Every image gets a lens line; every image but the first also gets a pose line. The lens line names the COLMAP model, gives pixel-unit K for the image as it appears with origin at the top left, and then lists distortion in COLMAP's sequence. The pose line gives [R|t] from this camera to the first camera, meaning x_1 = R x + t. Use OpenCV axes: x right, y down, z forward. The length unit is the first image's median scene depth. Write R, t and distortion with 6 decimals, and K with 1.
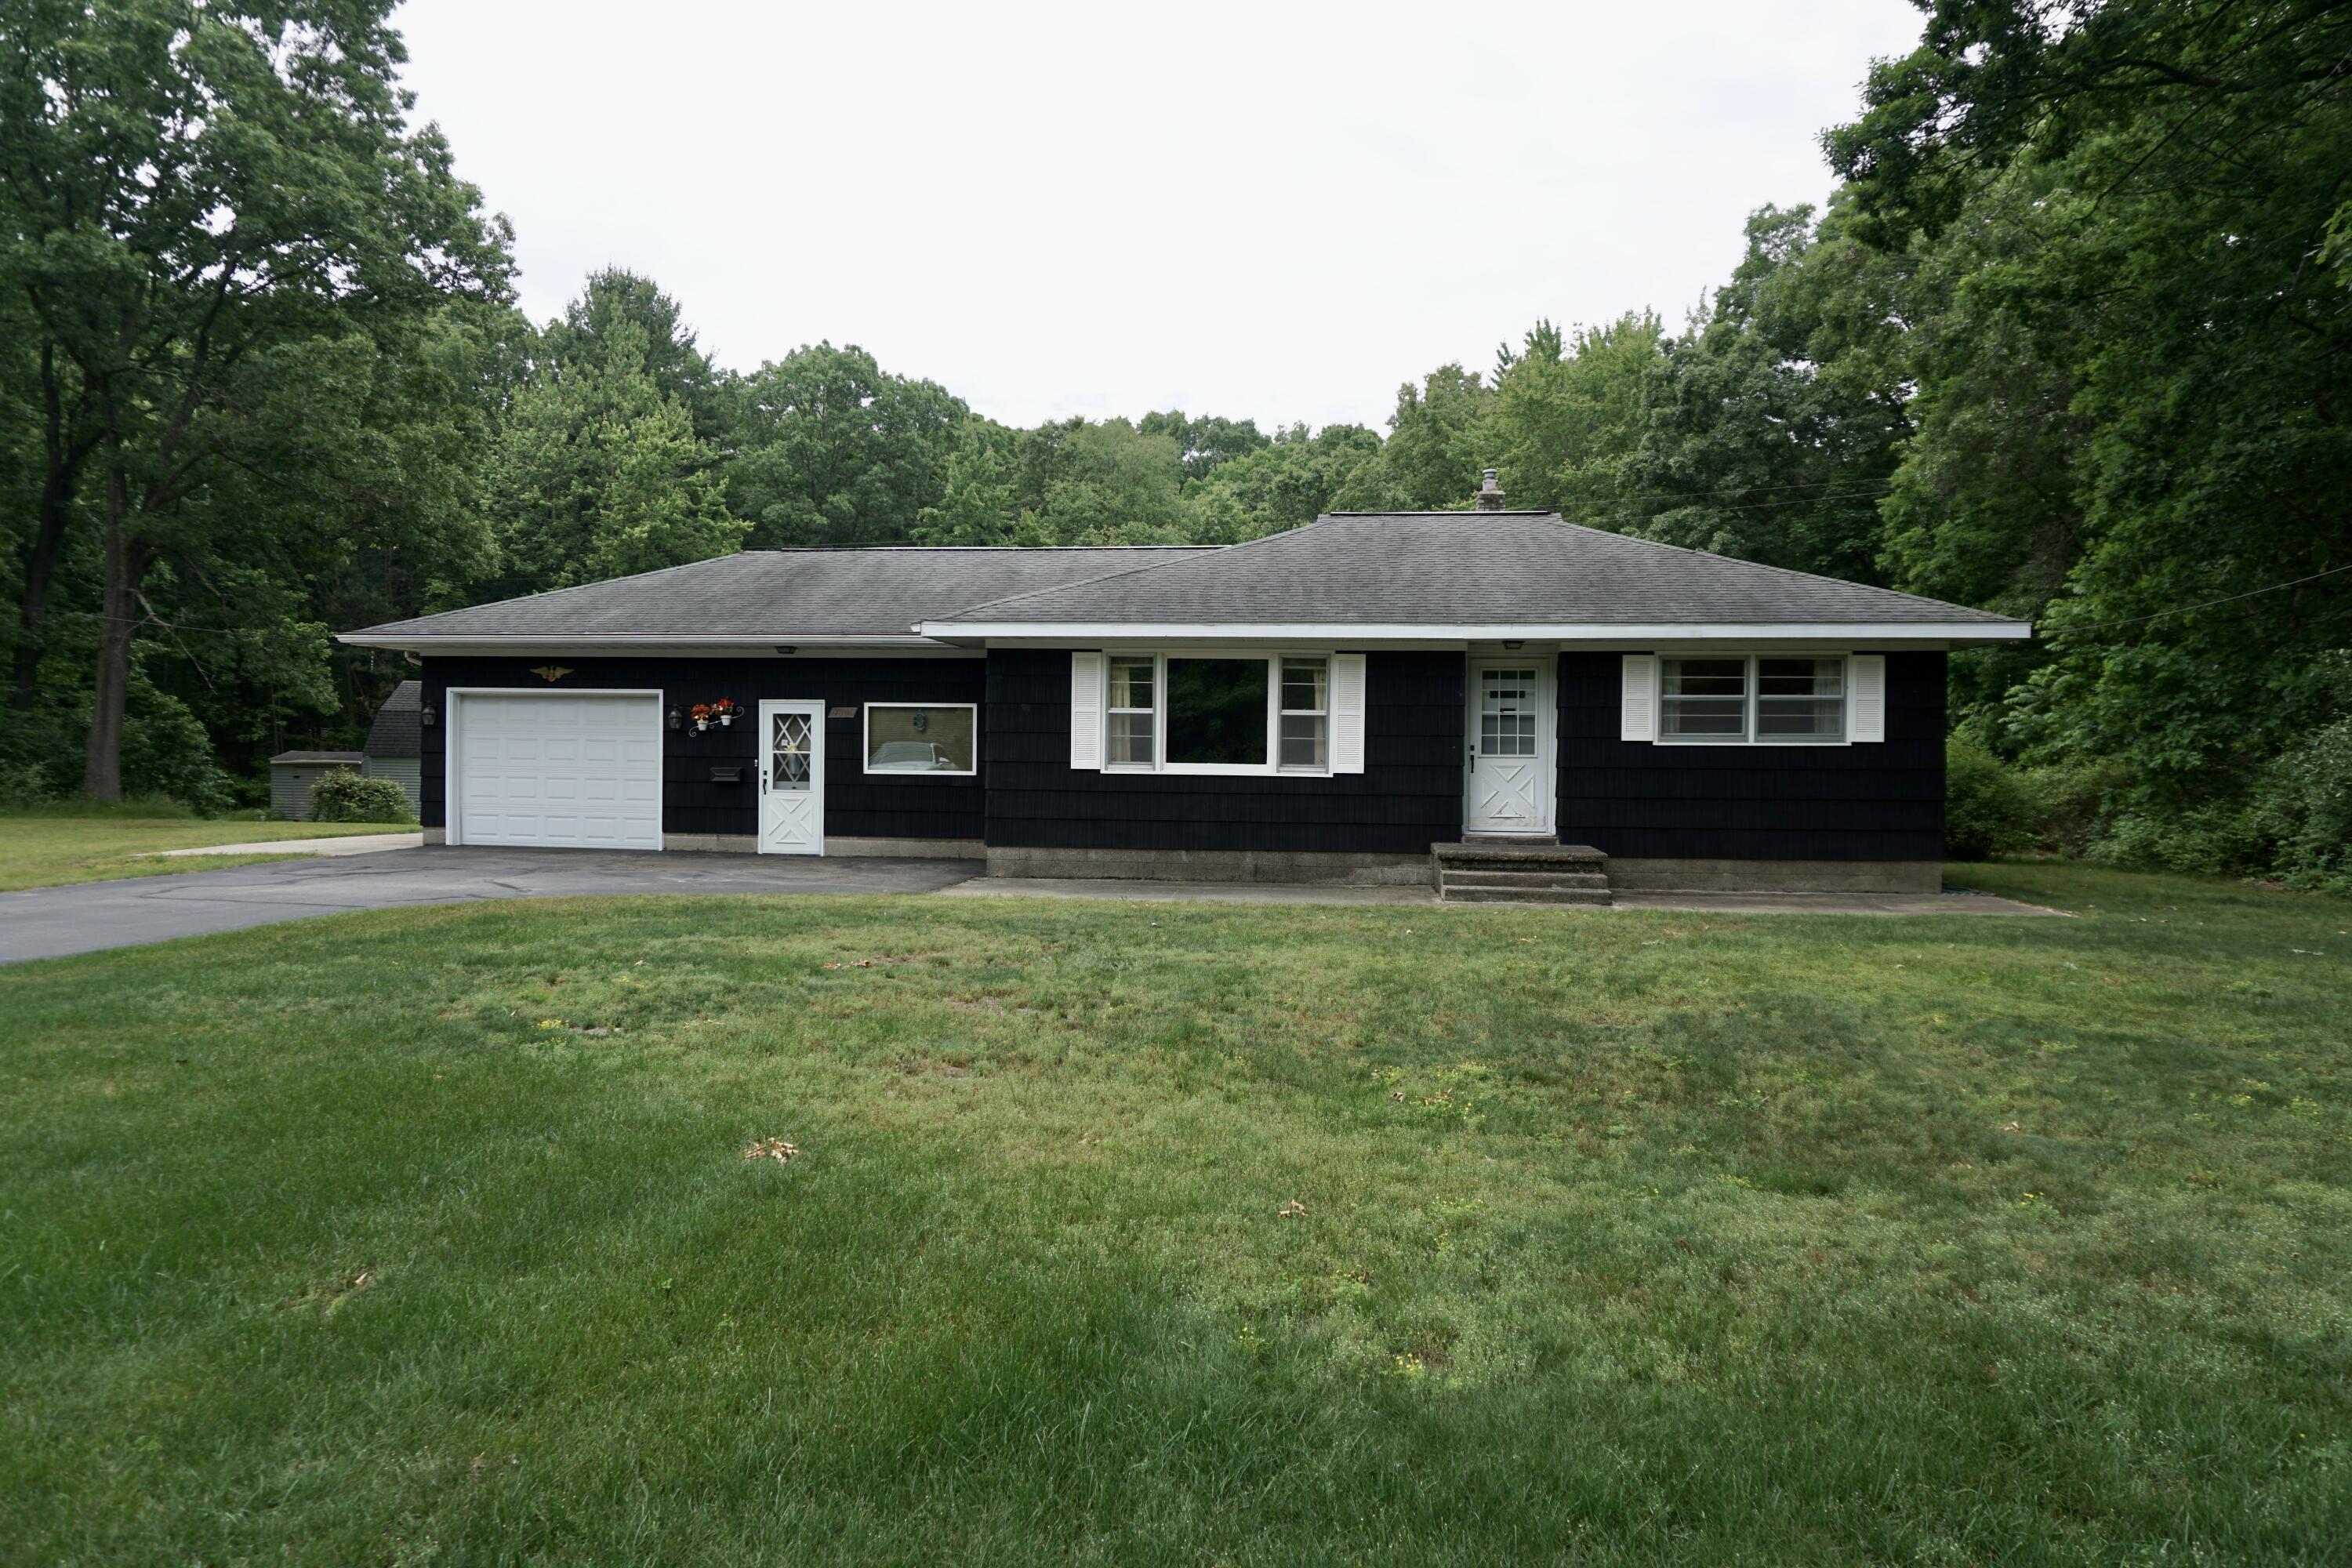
lens RADIAL K [[1610.6, 0, 1159.1], [0, 1610.6, 768.6], [0, 0, 1]] dist [-0.049161, 0.040139]
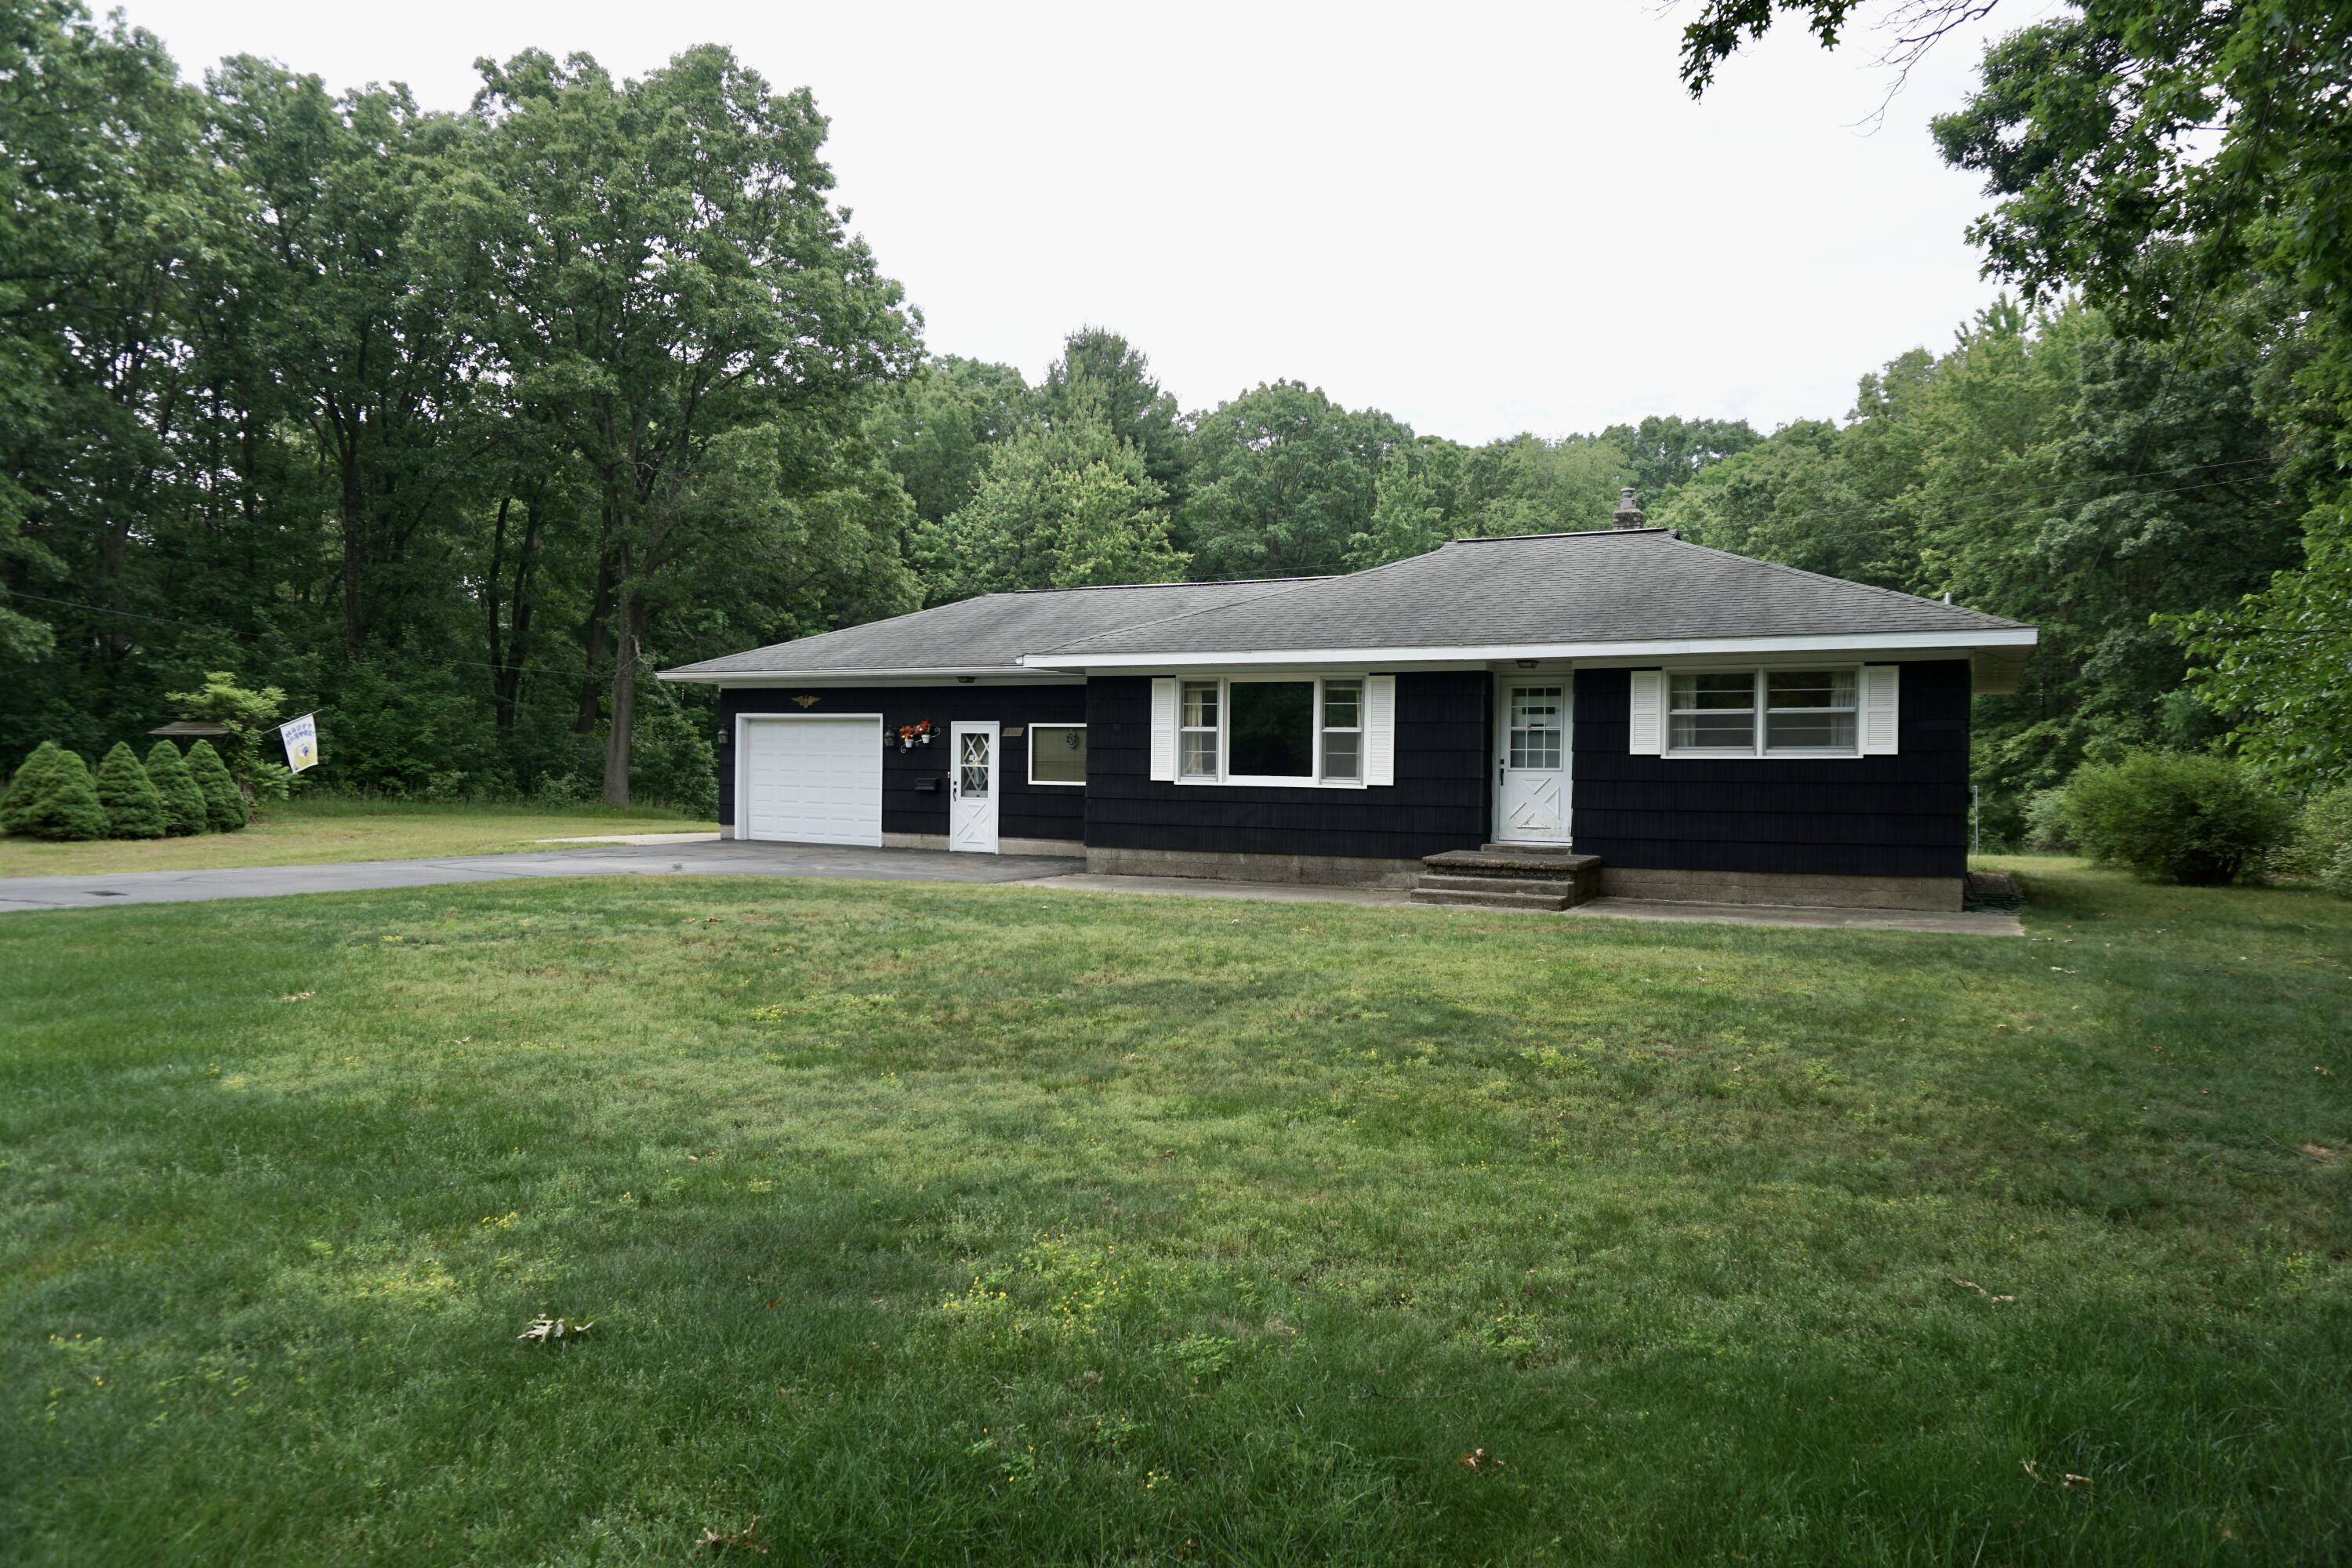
lens RADIAL K [[1610.6, 0, 1156.9], [0, 1610.6, 794.3], [0, 0, 1]] dist [-0.049161, 0.040139]
pose [[0.932332, 0.006448, -0.361545, 0.324551], [-0.004062, 0.999965, 0.007359, 0.001615], [0.361580, -0.005392, 0.932326, -0.057782]]
